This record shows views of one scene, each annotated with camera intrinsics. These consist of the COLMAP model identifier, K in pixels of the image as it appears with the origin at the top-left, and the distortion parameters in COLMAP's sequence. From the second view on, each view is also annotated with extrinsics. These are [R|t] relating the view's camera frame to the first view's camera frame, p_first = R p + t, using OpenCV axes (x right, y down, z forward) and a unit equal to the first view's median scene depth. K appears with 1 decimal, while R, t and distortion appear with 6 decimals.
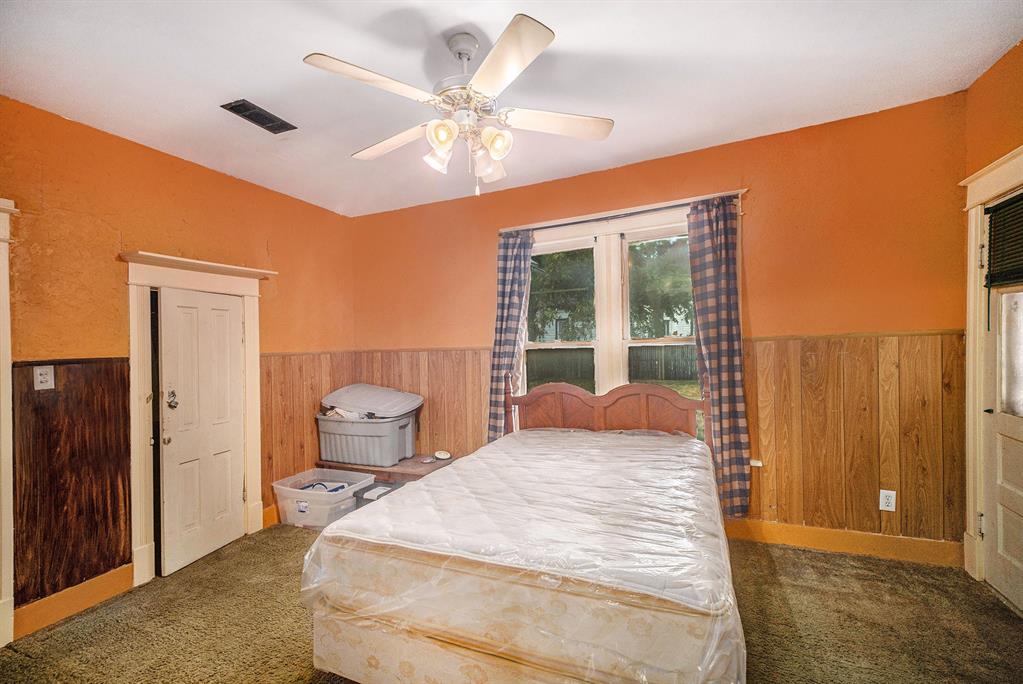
lens RADIAL K [[424.0, 0, 511.5], [0, 424.0, 342.0], [0, 0, 1]] dist [0.026892, 0.000160]
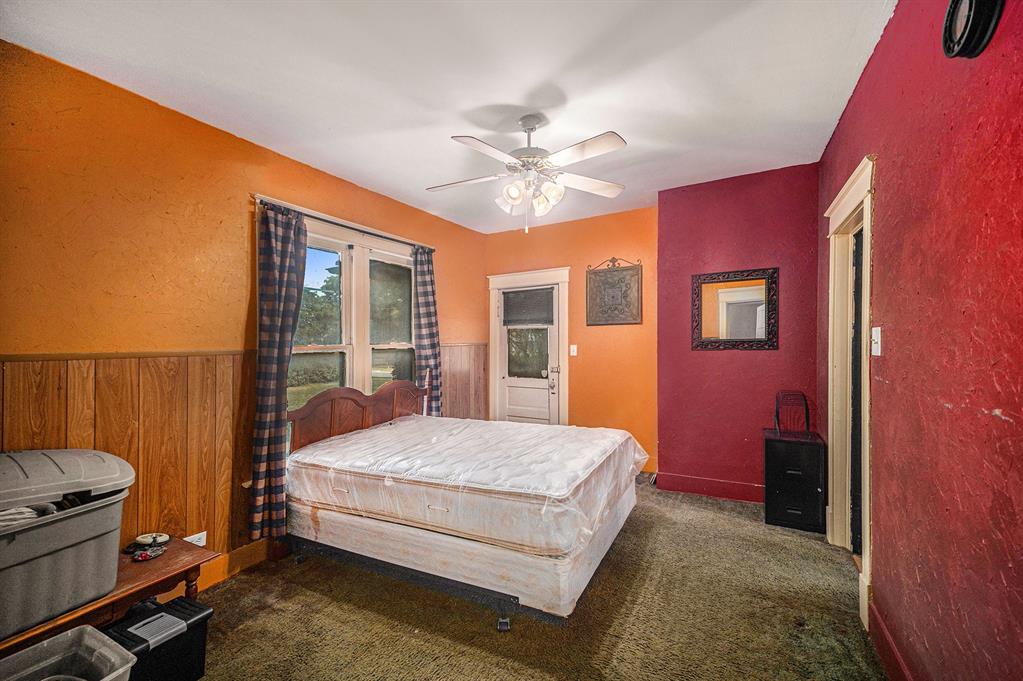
lens RADIAL K [[416.3, 0, 511.5], [0, 416.3, 340.5], [0, 0, 1]] dist [0.023277, -0.018582]
pose [[0.074169, 0.030931, 0.996766, -0.751268], [0.002273, 0.999511, -0.031186, 0.018662], [-0.997243, 0.004579, 0.074062, 0.512558]]
